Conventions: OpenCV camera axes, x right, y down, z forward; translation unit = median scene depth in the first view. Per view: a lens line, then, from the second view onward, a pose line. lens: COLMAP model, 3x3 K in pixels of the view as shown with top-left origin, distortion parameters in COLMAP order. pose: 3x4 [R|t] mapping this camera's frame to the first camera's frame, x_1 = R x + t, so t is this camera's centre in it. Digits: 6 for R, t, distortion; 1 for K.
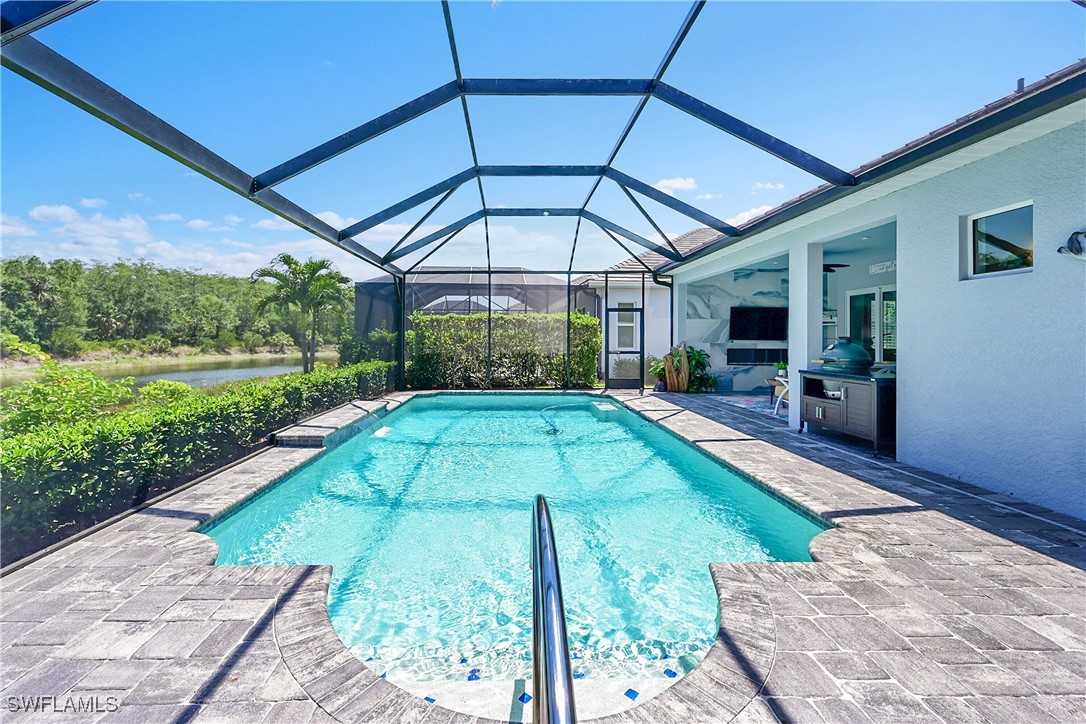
lens RADIAL K [[458.3, 0, 514.6], [0, 458.3, 334.3], [0, 0, 1]] dist [-0.003209, 0.000235]
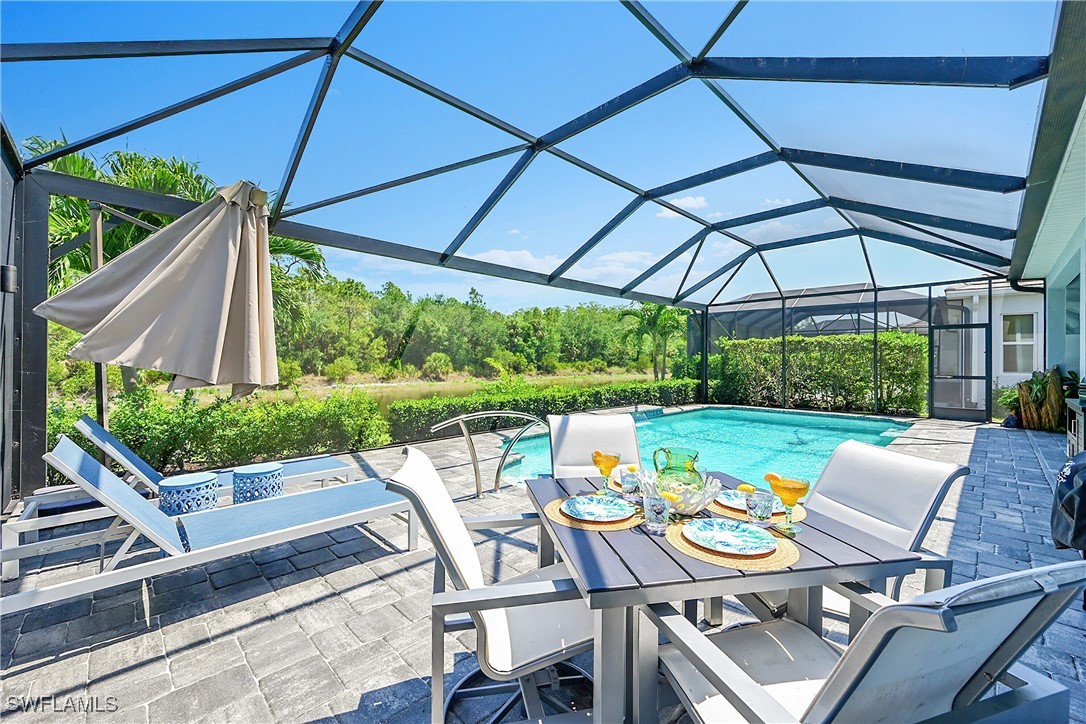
lens RADIAL K [[437.4, 0, 531.8], [0, 437.4, 355.6], [0, 0, 1]] dist [-0.007698, 0.000897]
pose [[0.676028, -0.008363, -0.736829, 0.308018], [0.005892, 0.999965, -0.005944, 0.000327], [0.736852, -0.000323, 0.676054, -0.121052]]
